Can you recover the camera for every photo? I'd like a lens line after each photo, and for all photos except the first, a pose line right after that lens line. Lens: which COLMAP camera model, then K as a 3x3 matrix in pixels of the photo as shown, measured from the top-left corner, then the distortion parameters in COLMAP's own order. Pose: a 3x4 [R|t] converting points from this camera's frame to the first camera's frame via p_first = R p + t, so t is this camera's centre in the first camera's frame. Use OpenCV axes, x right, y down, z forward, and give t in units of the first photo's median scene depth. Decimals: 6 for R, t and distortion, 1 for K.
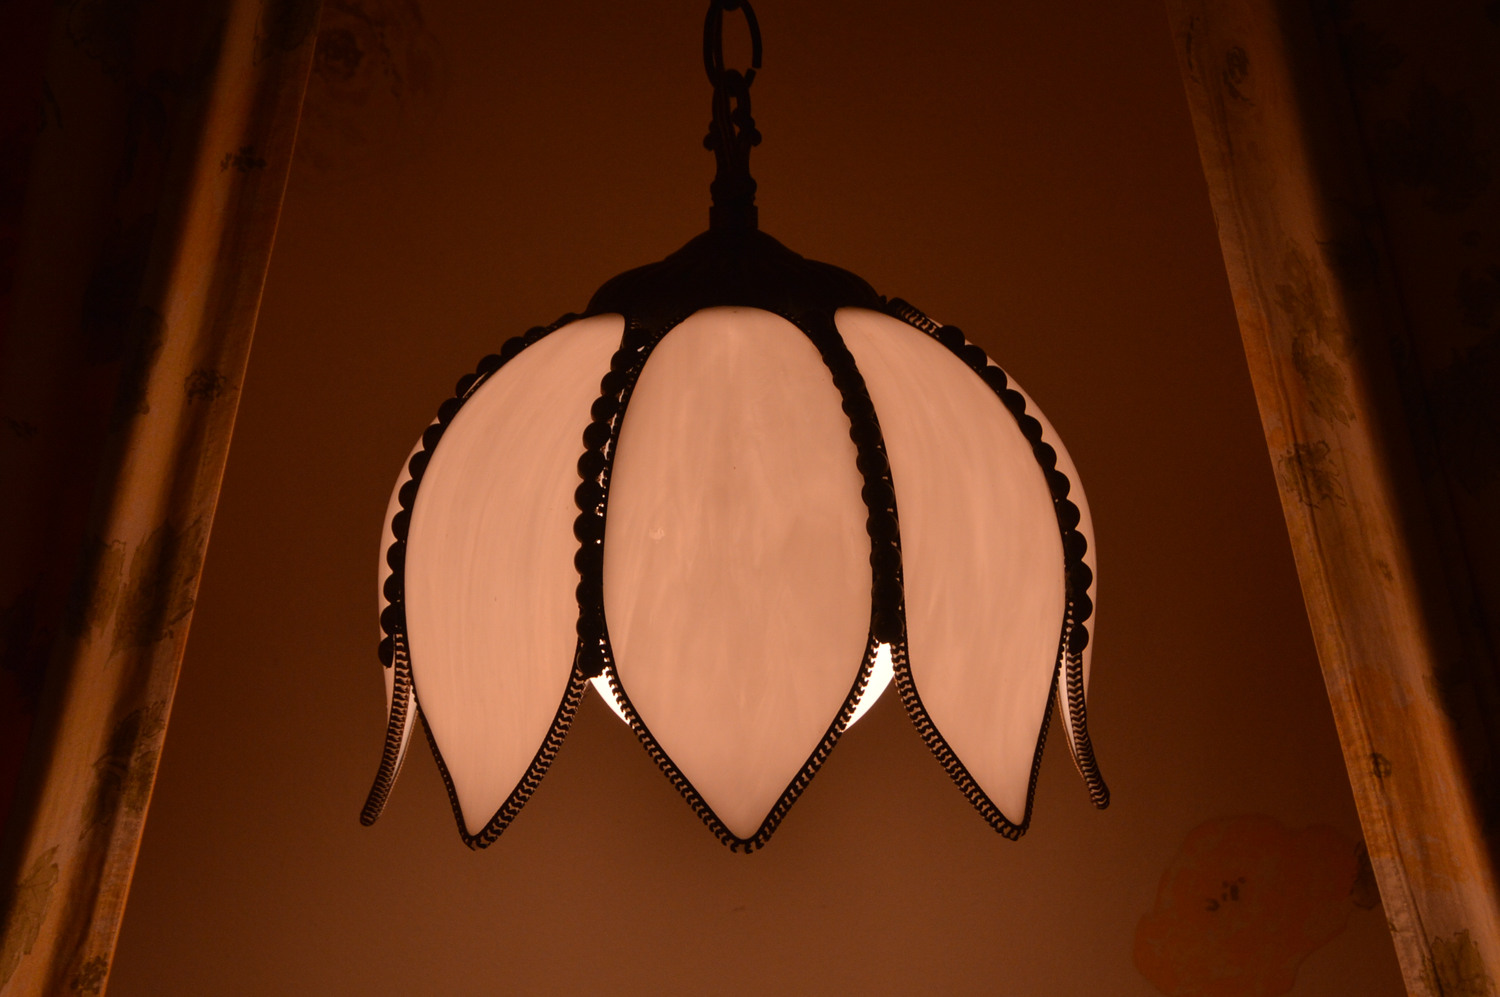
lens RADIAL K [[4152.0, 0, 781.0], [0, 4152.0, 499.2], [0, 0, 1]] dist [-0.041324, 0.375062]
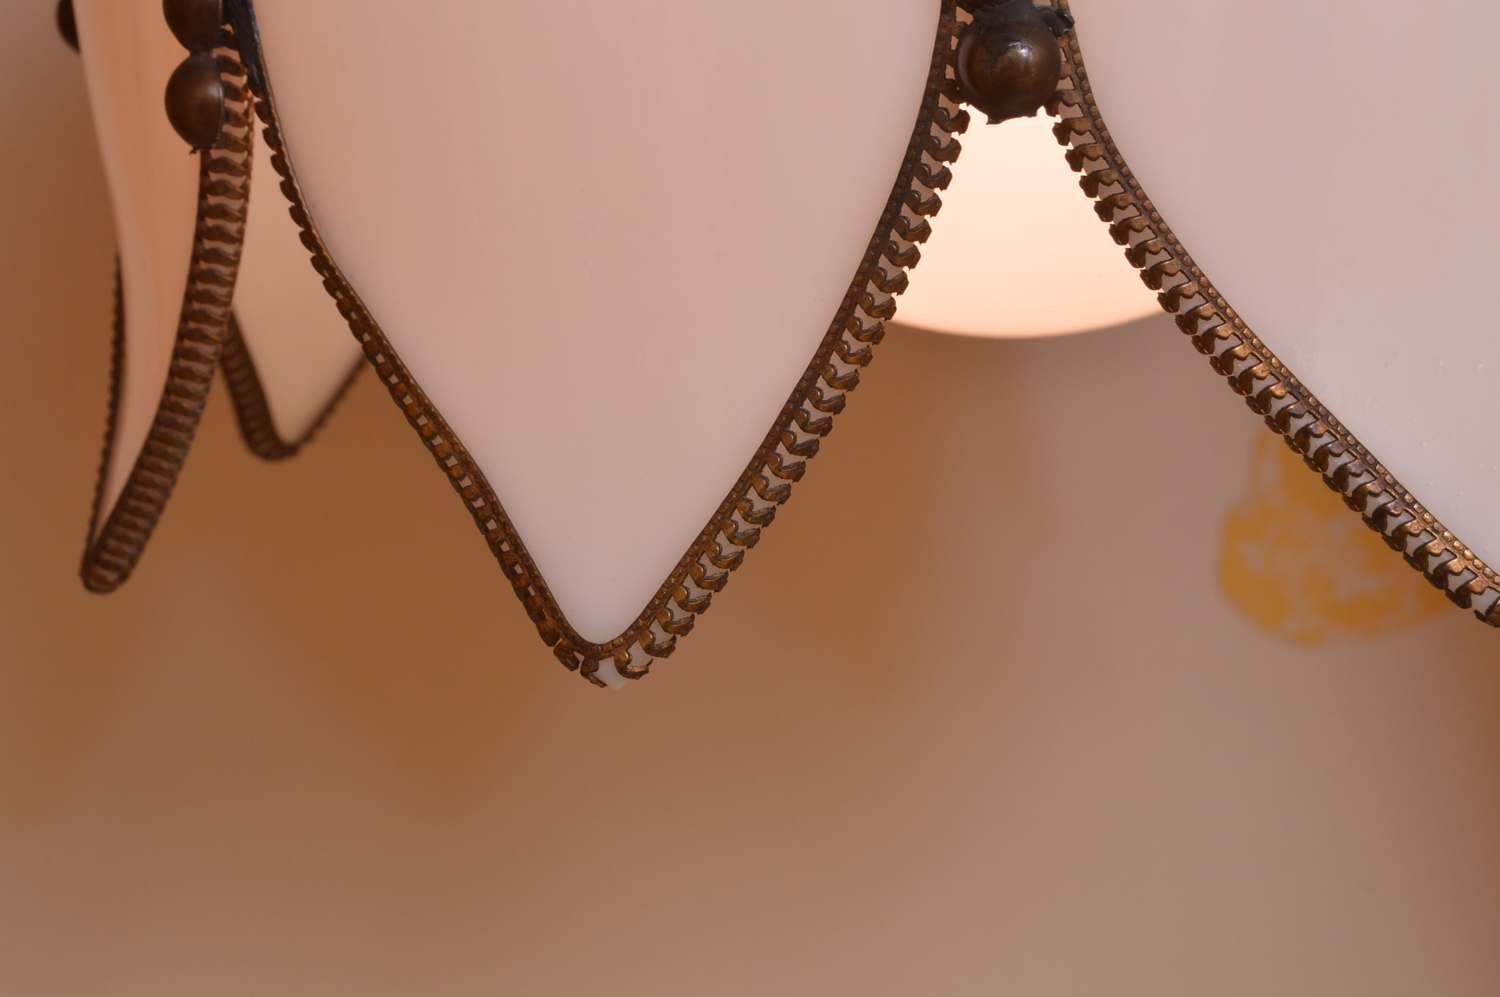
lens RADIAL K [[3362.6, 0, 750.0], [0, 3362.6, 498.5], [0, 0, 1]] dist [-0.034668, -0.244943]
pose [[0.956376, -0.104913, 0.272649, -0.133145], [0.063964, 0.985845, 0.154979, 0.030414], [-0.285049, -0.130779, 0.949549, 0.751492]]
